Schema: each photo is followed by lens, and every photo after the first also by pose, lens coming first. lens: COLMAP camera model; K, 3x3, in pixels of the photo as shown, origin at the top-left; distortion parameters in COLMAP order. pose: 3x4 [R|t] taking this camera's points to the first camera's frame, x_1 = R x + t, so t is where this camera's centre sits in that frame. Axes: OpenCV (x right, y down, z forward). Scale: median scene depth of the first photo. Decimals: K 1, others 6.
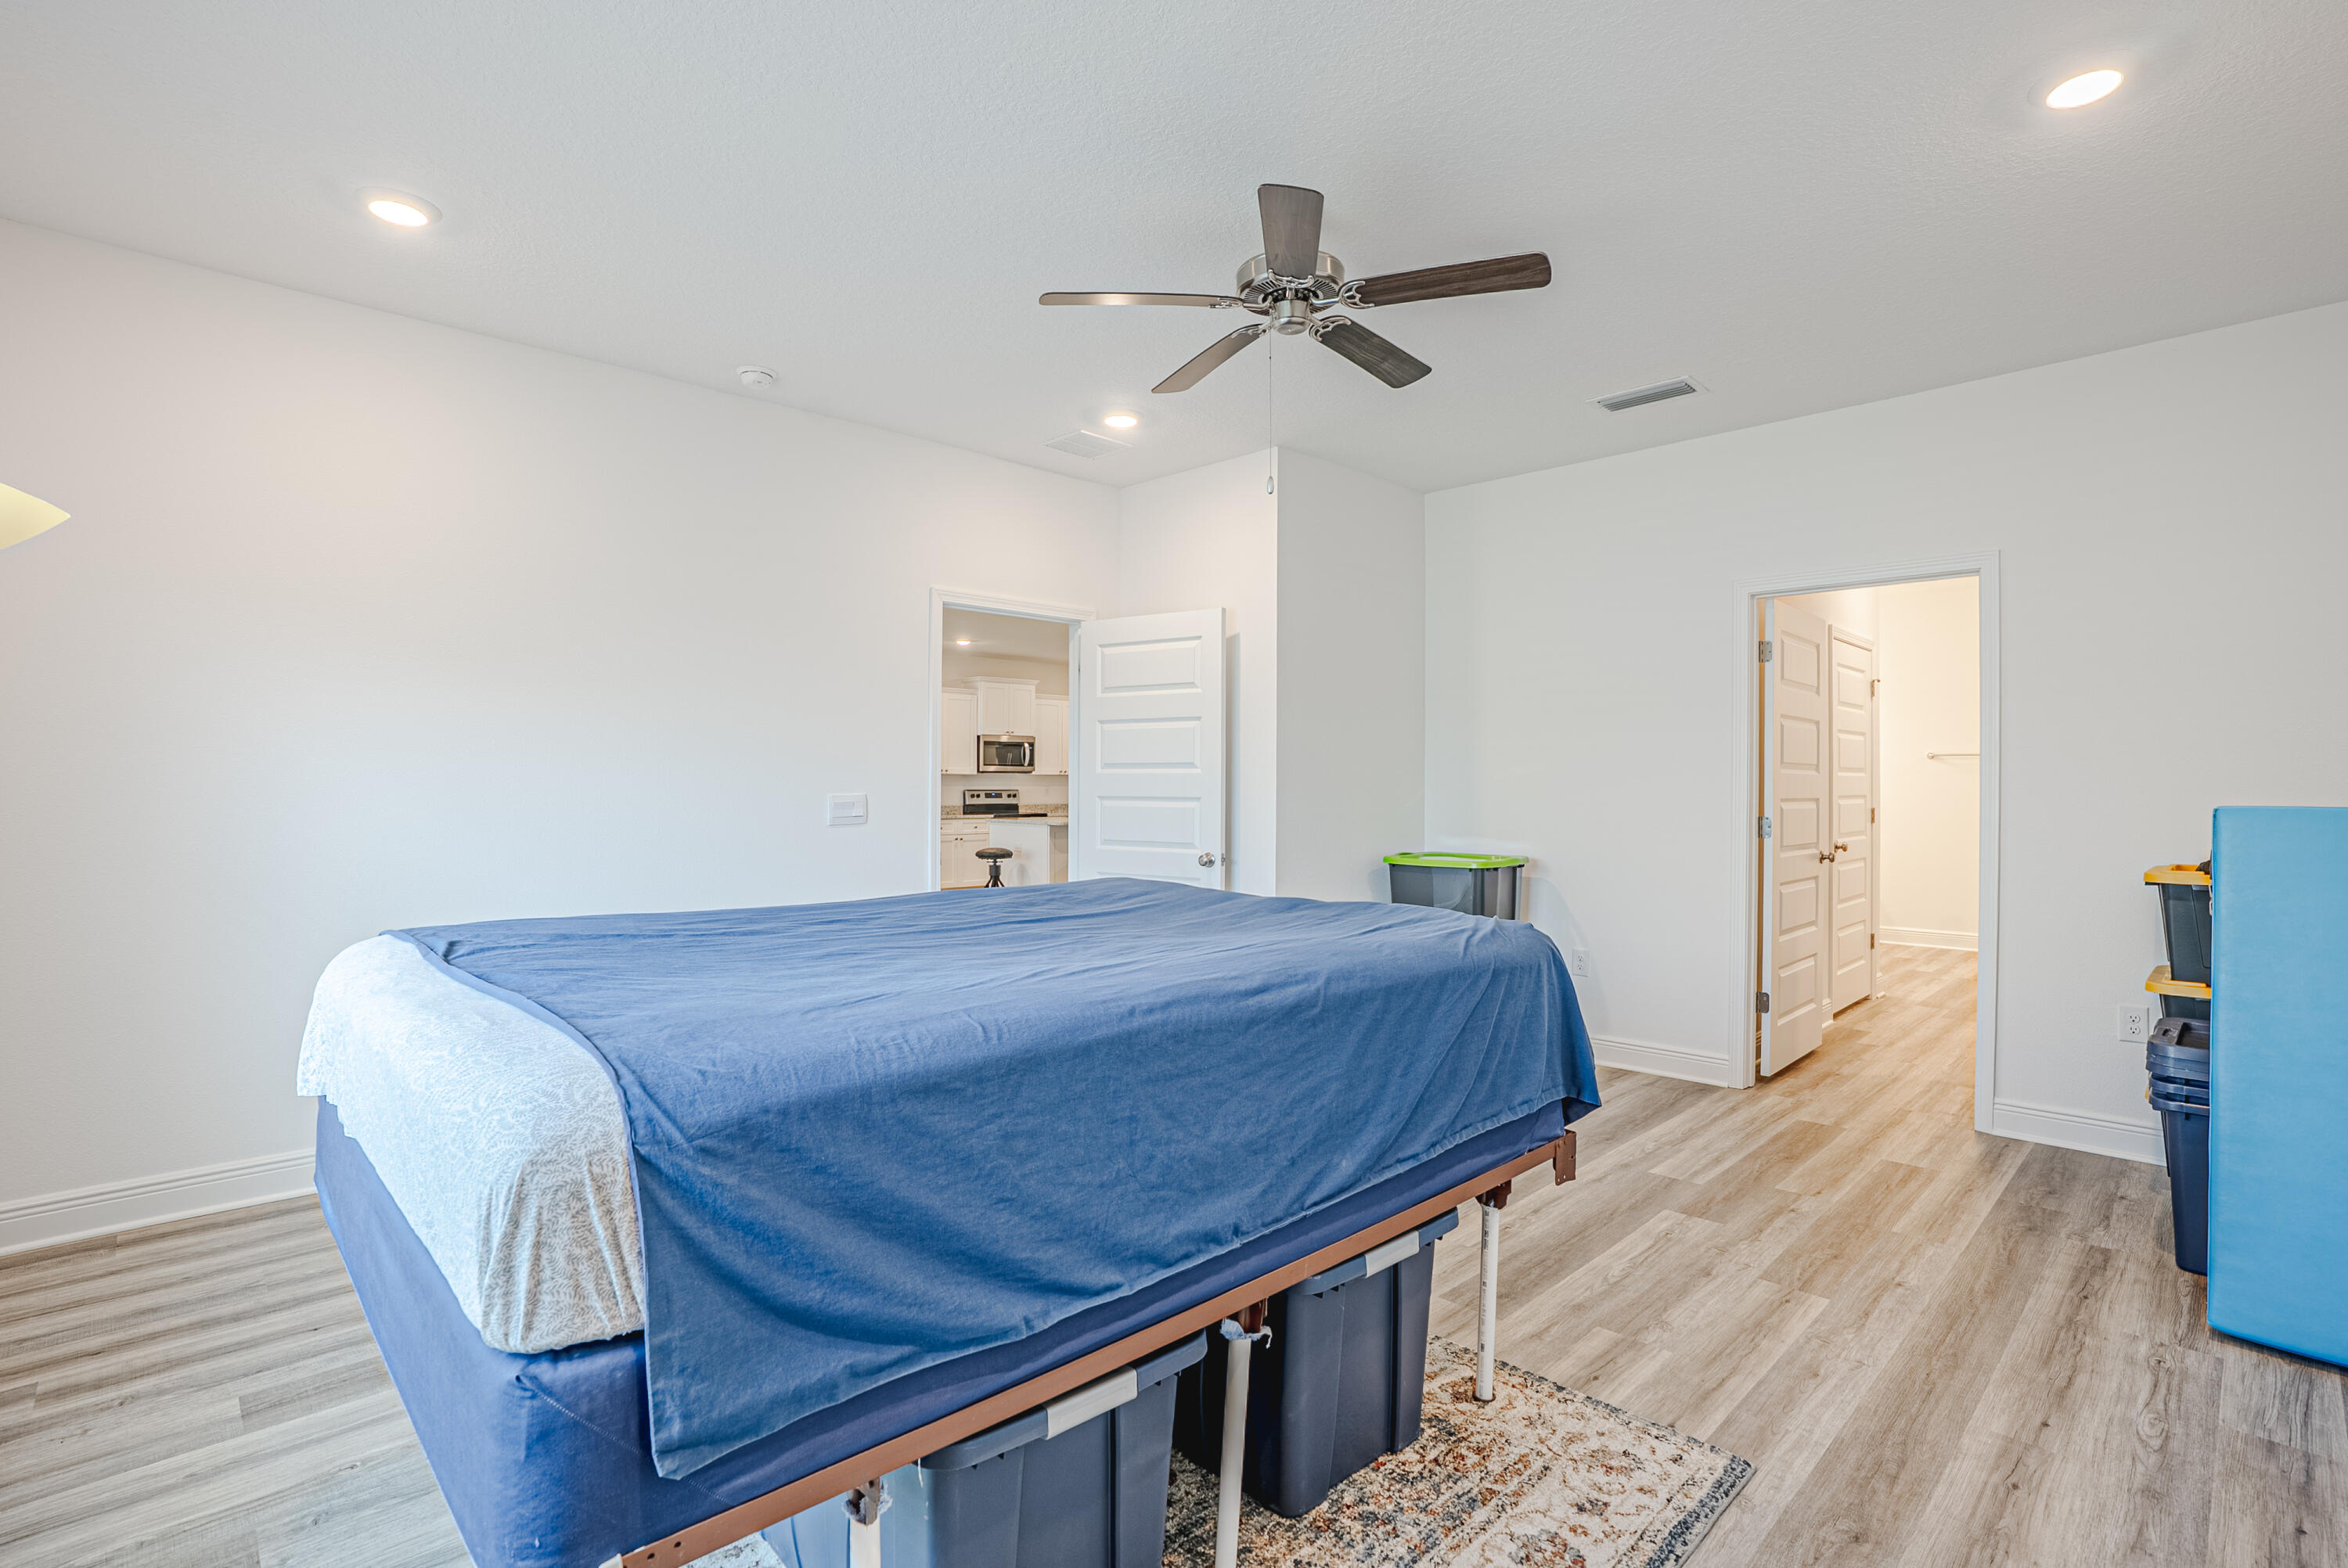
lens RADIAL K [[1087.7, 0, 1192.1], [0, 1087.7, 779.8], [0, 0, 1]] dist [-0.043871, 0.006175]
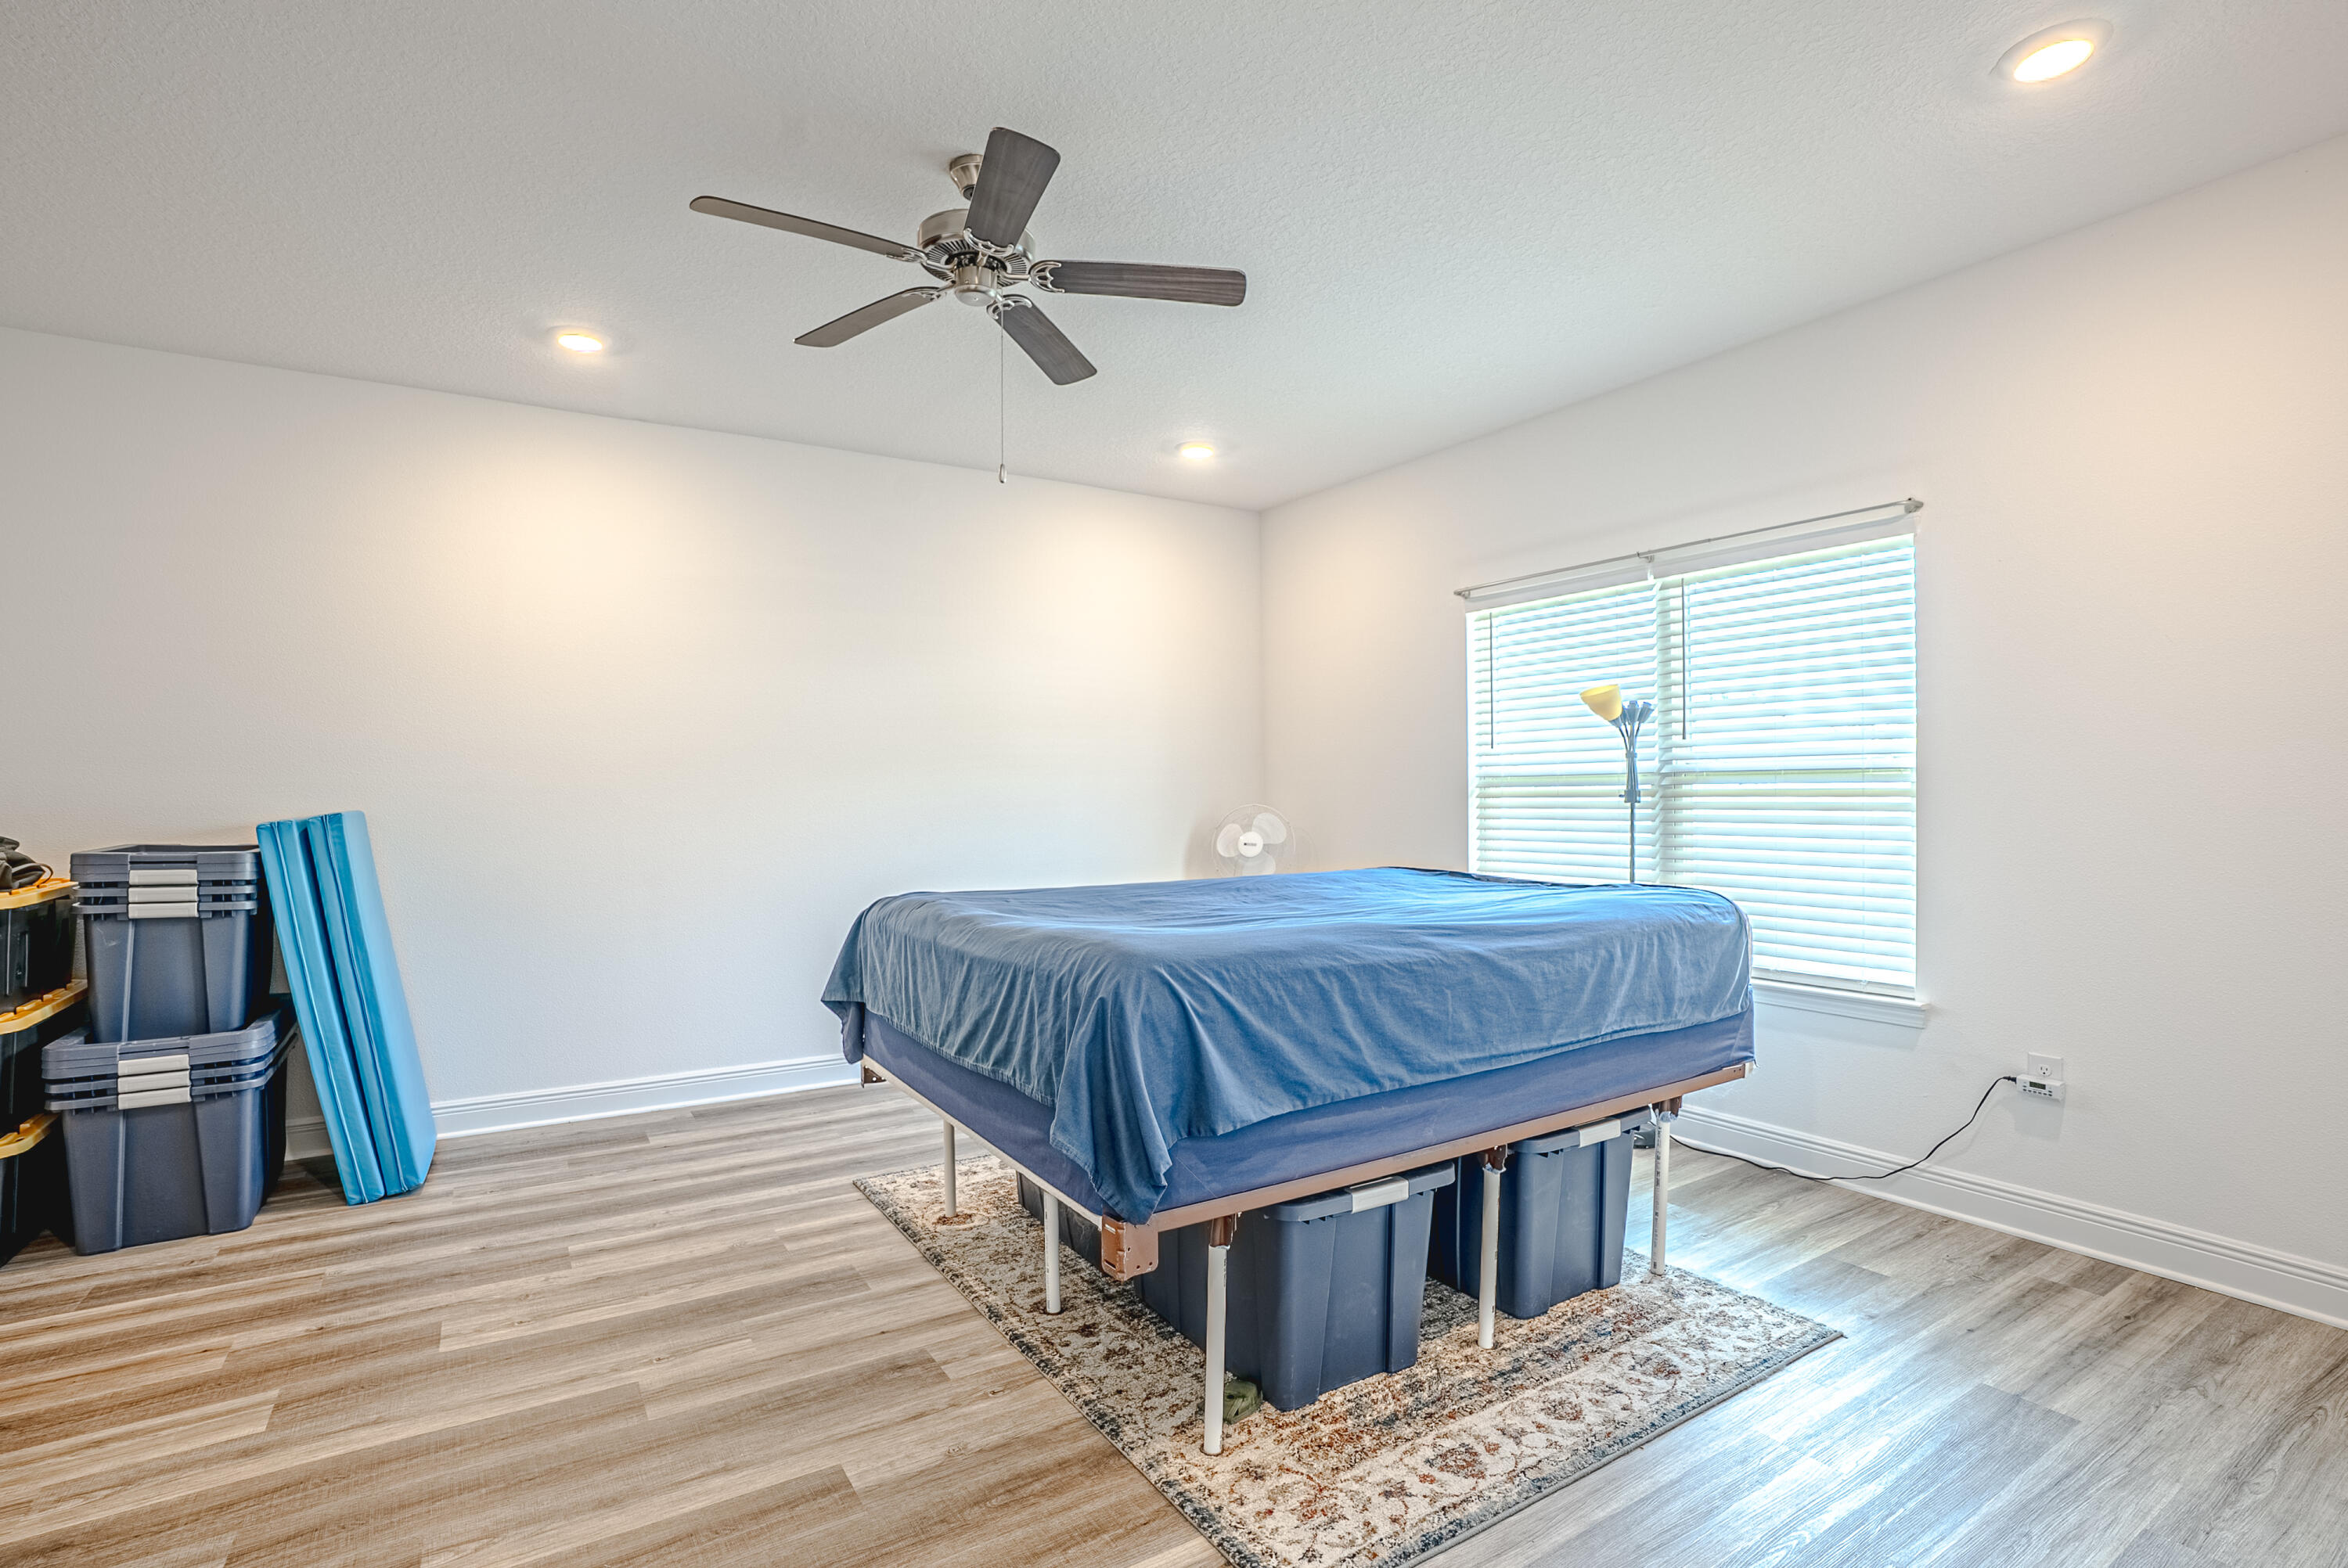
lens RADIAL K [[1087.7, 0, 1171.8], [0, 1087.7, 790.3], [0, 0, 1]] dist [-0.043871, 0.006175]
pose [[-0.975692, 0.003914, 0.219112, -0.319308], [0.003235, 0.999989, -0.003457, 0.005949], [-0.219123, -0.002664, -0.975694, 2.211005]]
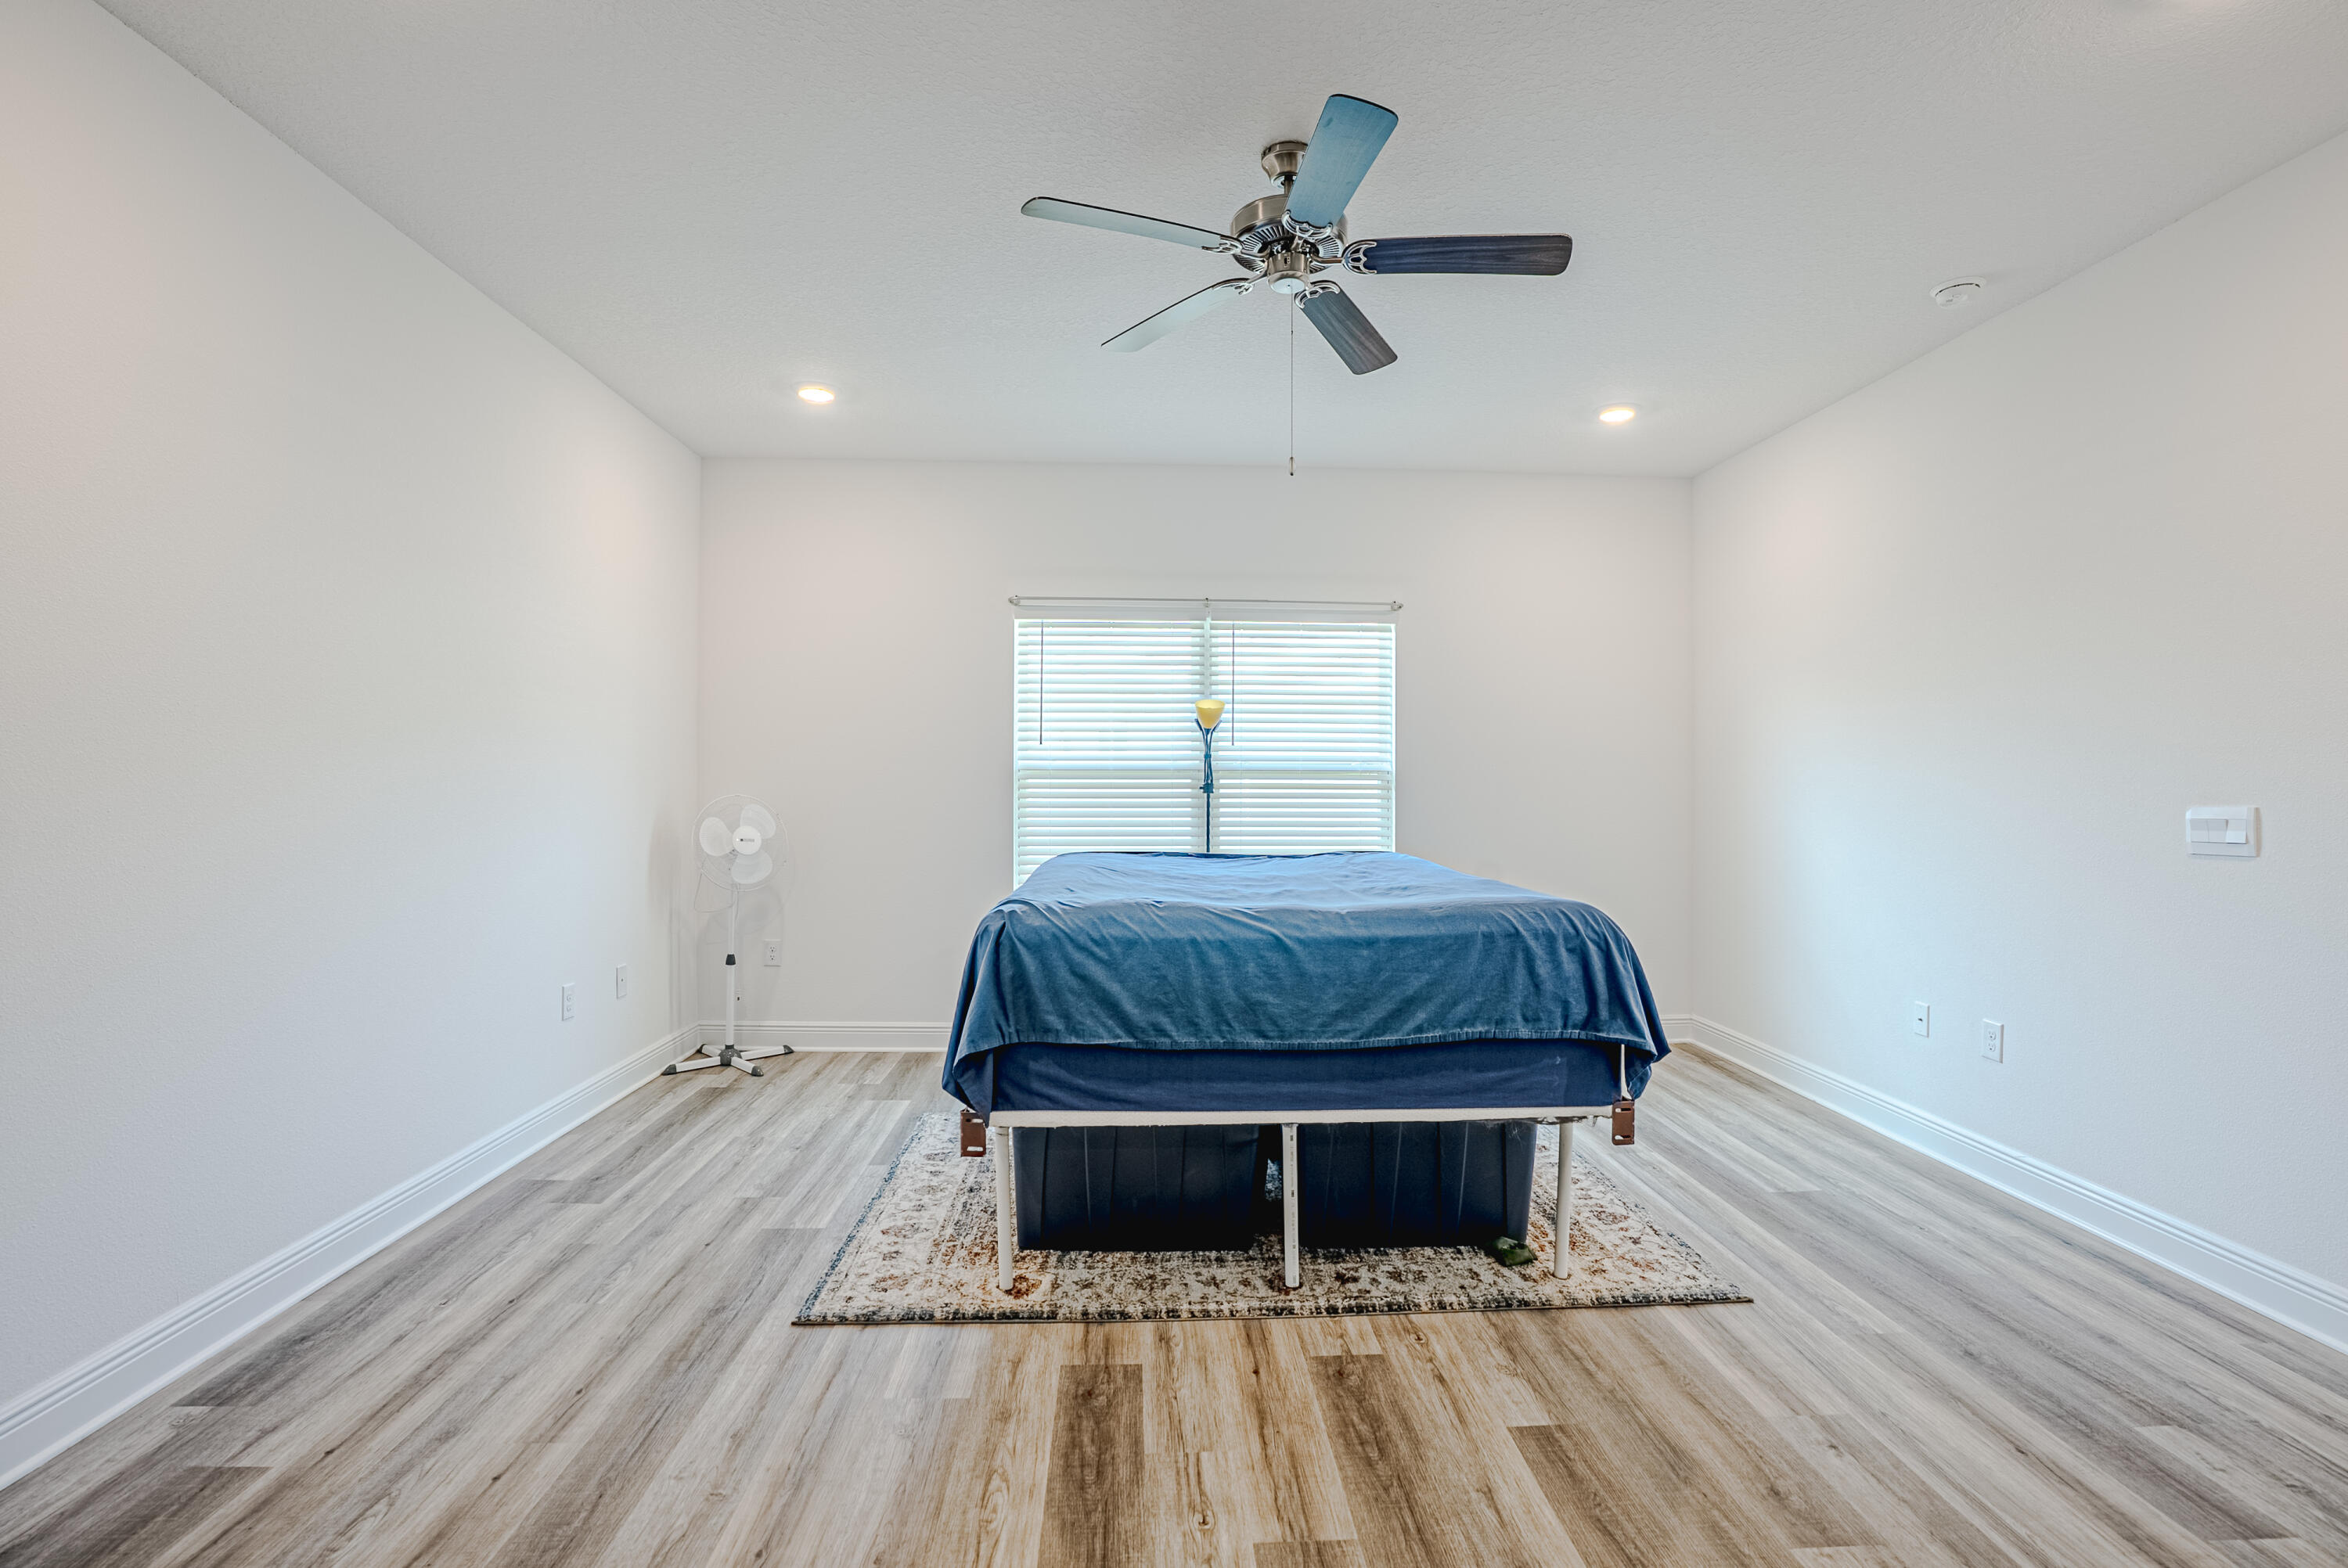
lens RADIAL K [[1087.7, 0, 1158.4], [0, 1087.7, 773.8], [0, 0, 1]] dist [-0.043871, 0.006175]
pose [[-0.677492, -0.014396, -0.735390, 0.986011], [-0.005264, 0.999878, -0.014724, 0.015817], [0.735512, -0.006105, -0.677485, 1.822688]]
